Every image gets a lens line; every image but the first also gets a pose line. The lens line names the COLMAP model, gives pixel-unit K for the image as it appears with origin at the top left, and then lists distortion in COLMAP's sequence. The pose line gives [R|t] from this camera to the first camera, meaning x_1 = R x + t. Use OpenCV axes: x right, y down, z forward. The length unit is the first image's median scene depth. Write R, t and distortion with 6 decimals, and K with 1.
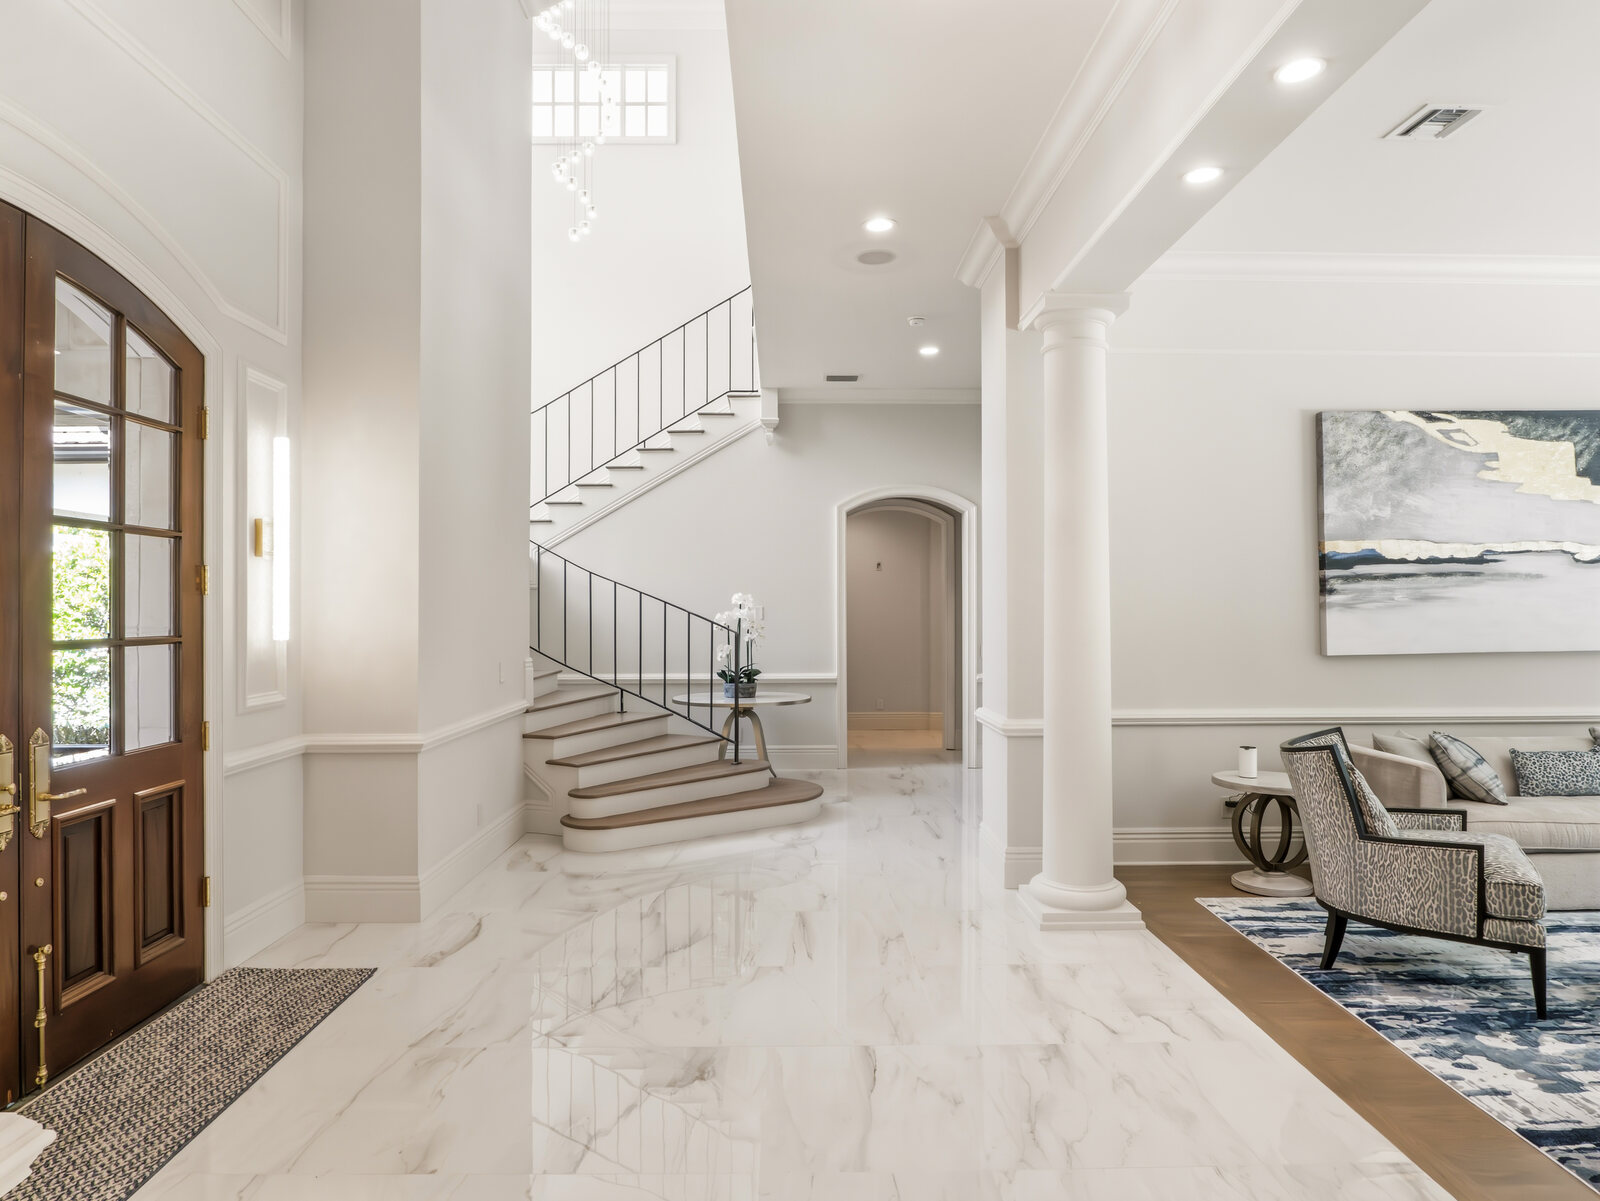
lens RADIAL K [[968.4, 0, 800.0], [0, 968.4, 600.5], [0, 0, 1]] dist [-0.033216, 0.001459]
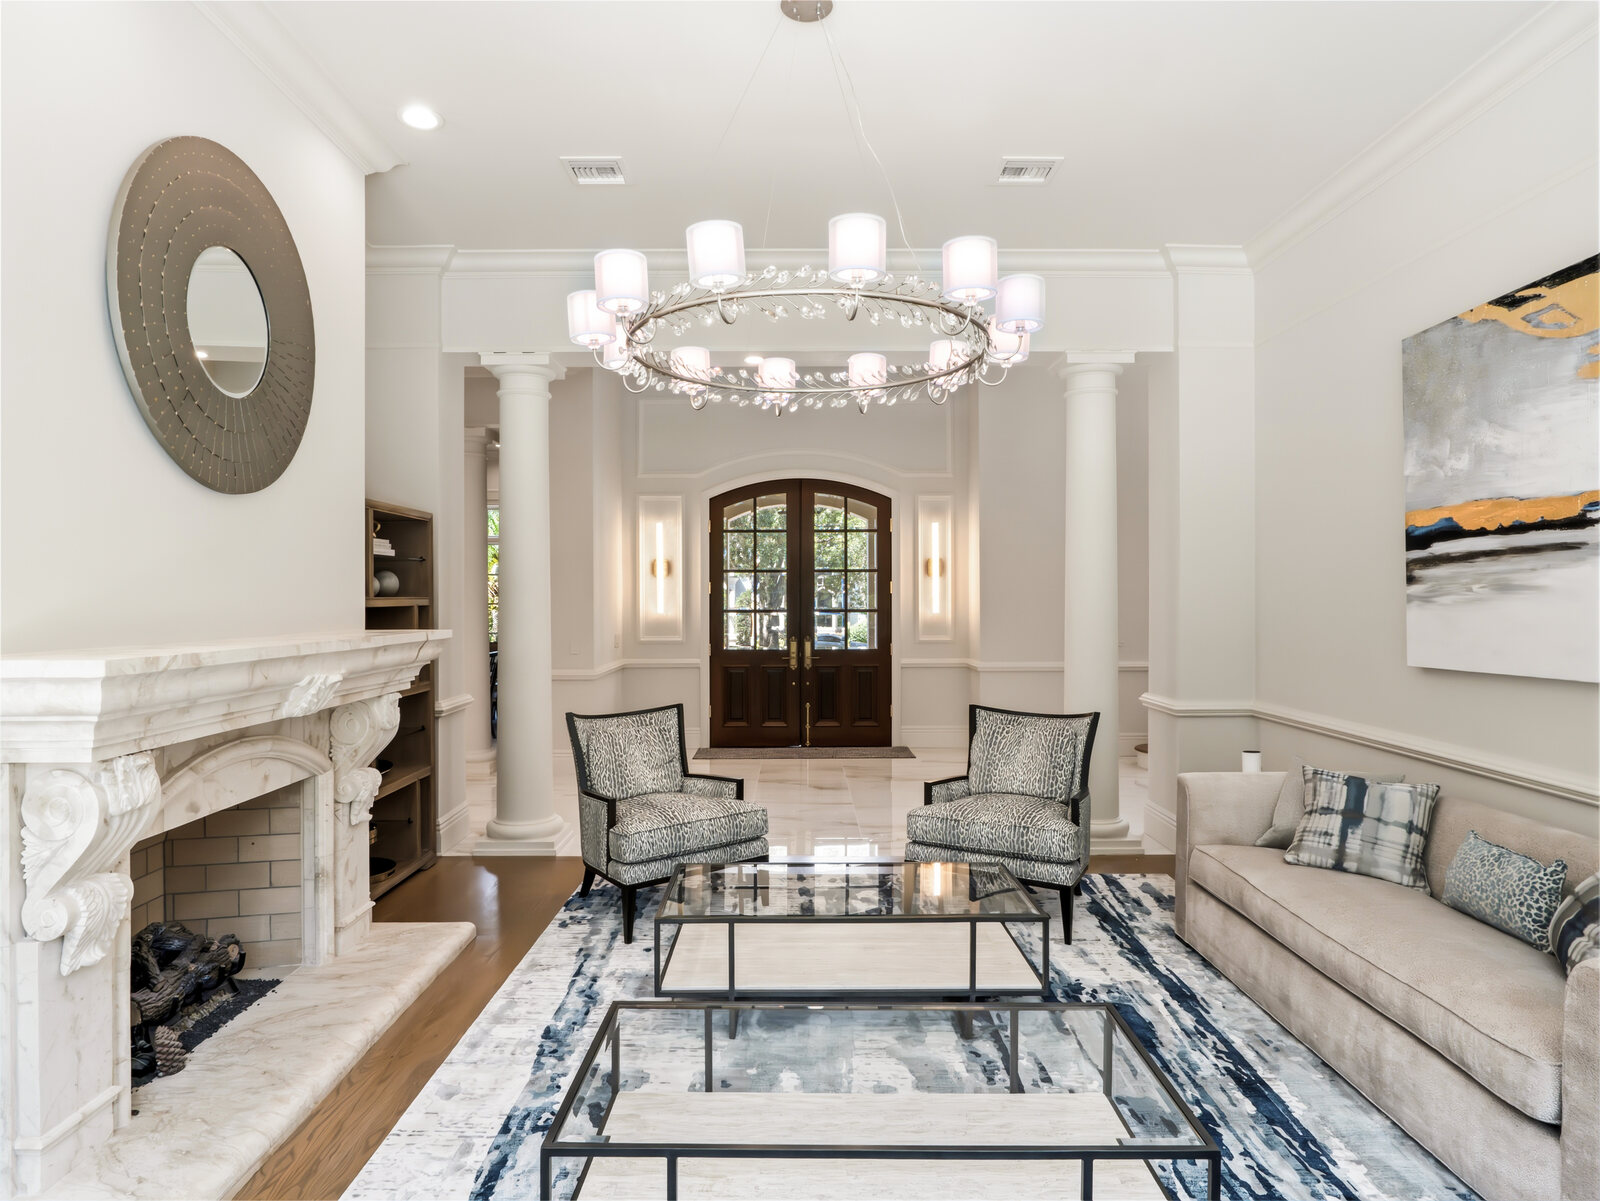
lens RADIAL K [[968.4, 0, 800.0], [0, 968.4, 600.5], [0, 0, 1]] dist [-0.033216, 0.001459]
pose [[-0.016165, 0.005004, -0.999857, 1.300591], [0.007070, 0.999963, 0.004890, -0.000455], [0.999844, -0.006990, -0.016200, 0.538363]]
